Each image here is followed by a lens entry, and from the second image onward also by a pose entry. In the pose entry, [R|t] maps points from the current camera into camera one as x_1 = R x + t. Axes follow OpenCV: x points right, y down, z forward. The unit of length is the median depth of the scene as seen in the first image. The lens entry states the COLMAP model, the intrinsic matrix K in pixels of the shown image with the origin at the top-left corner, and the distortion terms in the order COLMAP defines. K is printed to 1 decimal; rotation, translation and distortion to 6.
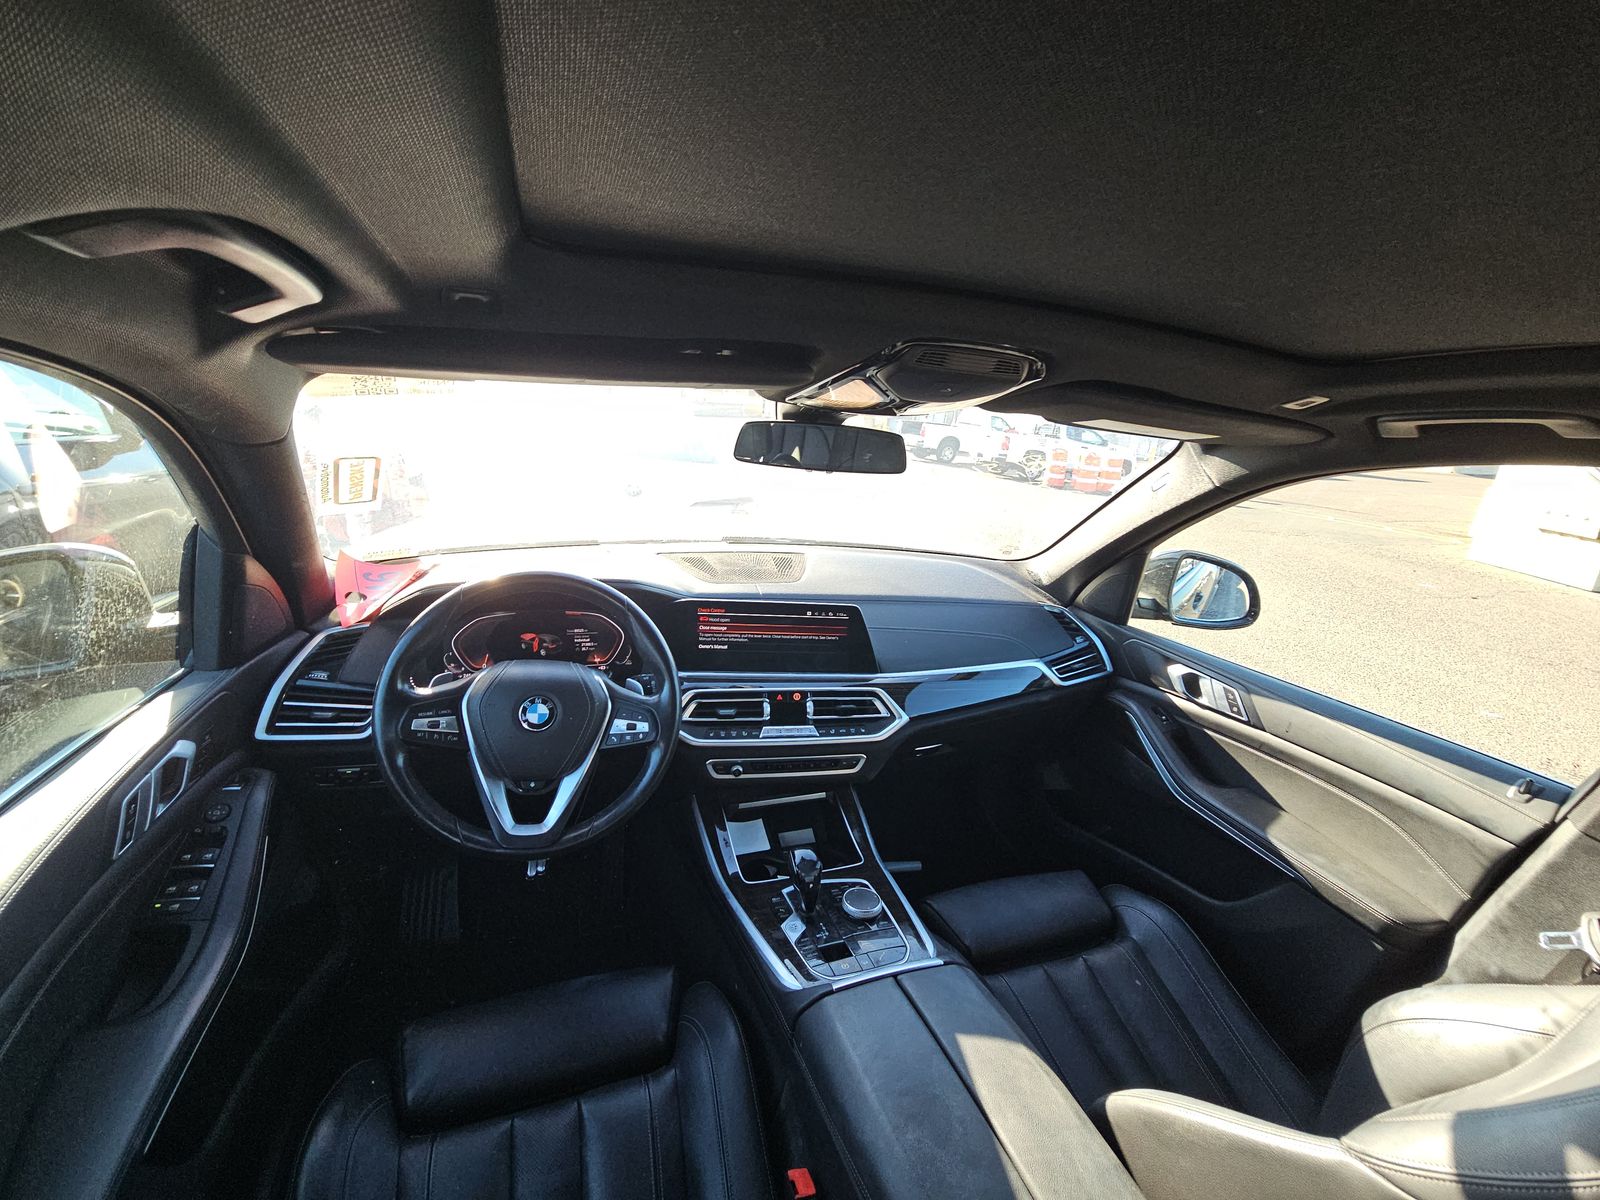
lens RADIAL K [[653.1, 0, 811.1], [0, 653.1, 604.8], [0, 0, 1]] dist [0.000915, -0.003230]
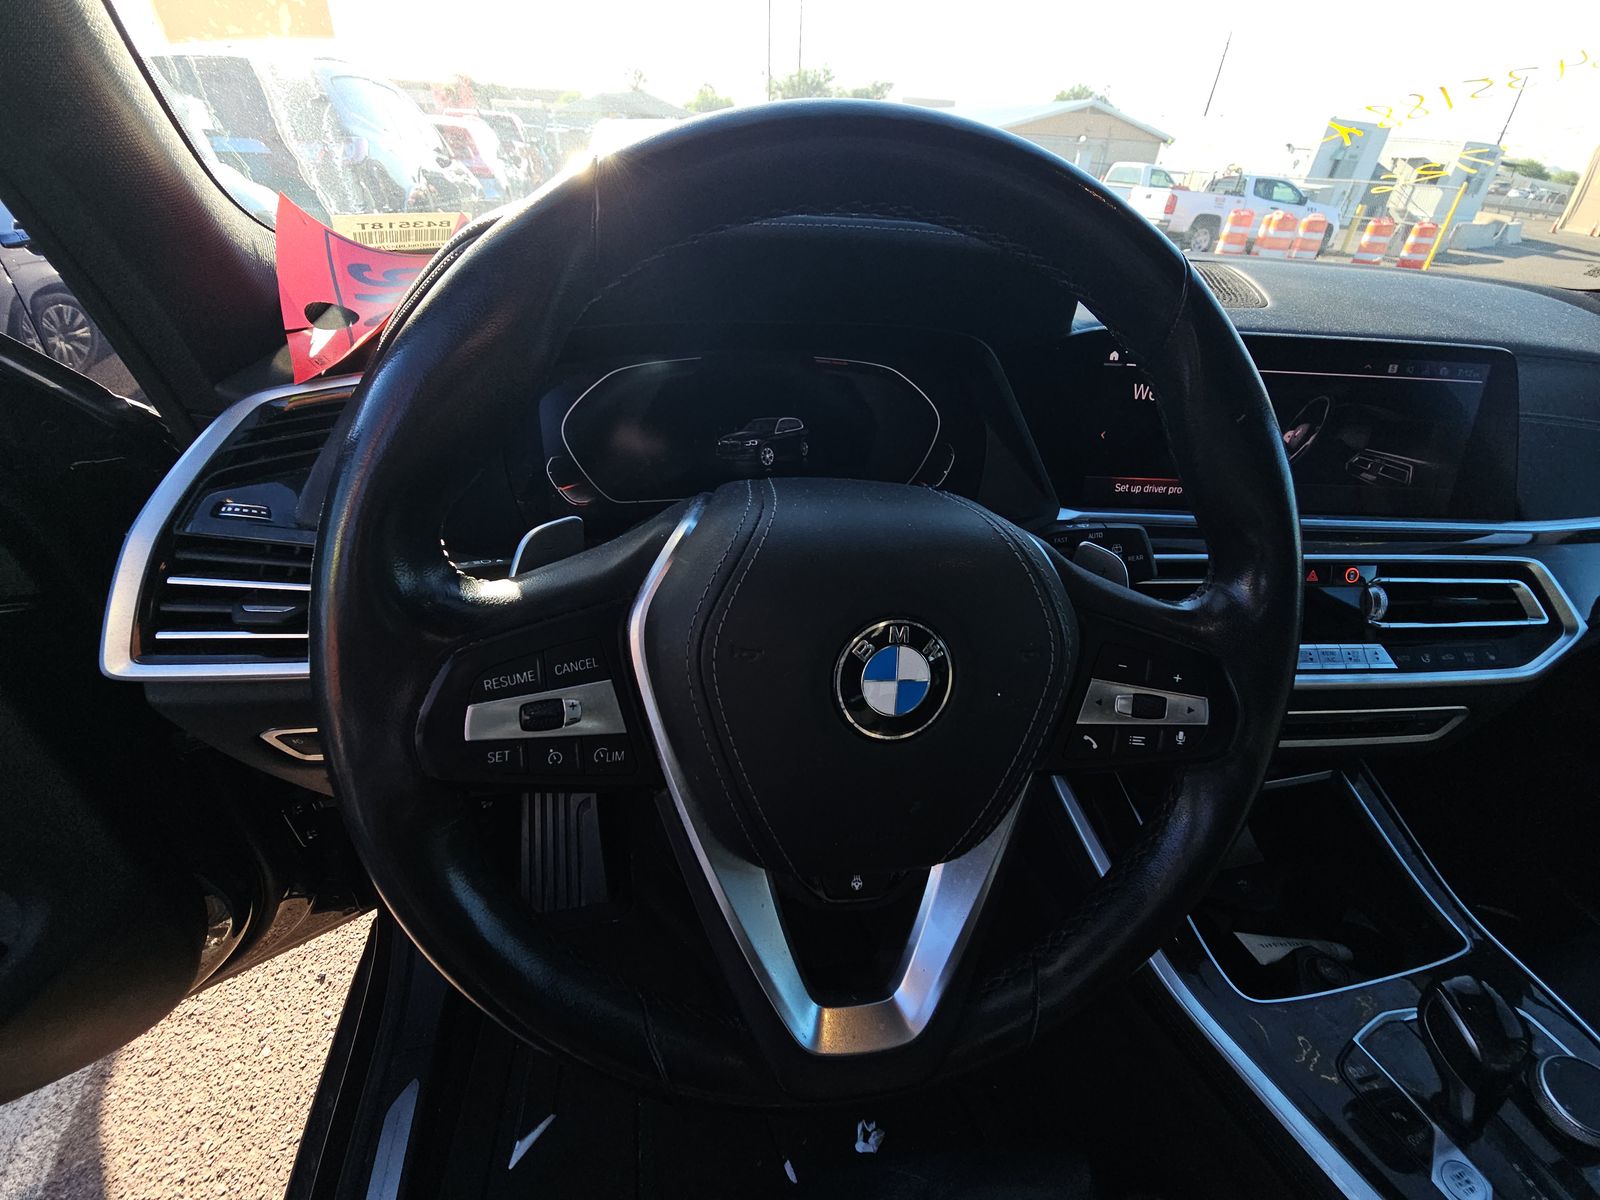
lens RADIAL K [[653.1, 0, 802.2], [0, 653.1, 598.8], [0, 0, 1]] dist [0.000915, -0.003230]
pose [[0.990586, 0.042891, -0.129999, -0.344130], [-0.006091, 0.962518, 0.271149, 0.048657], [0.136756, -0.267805, 0.953718, 0.604557]]
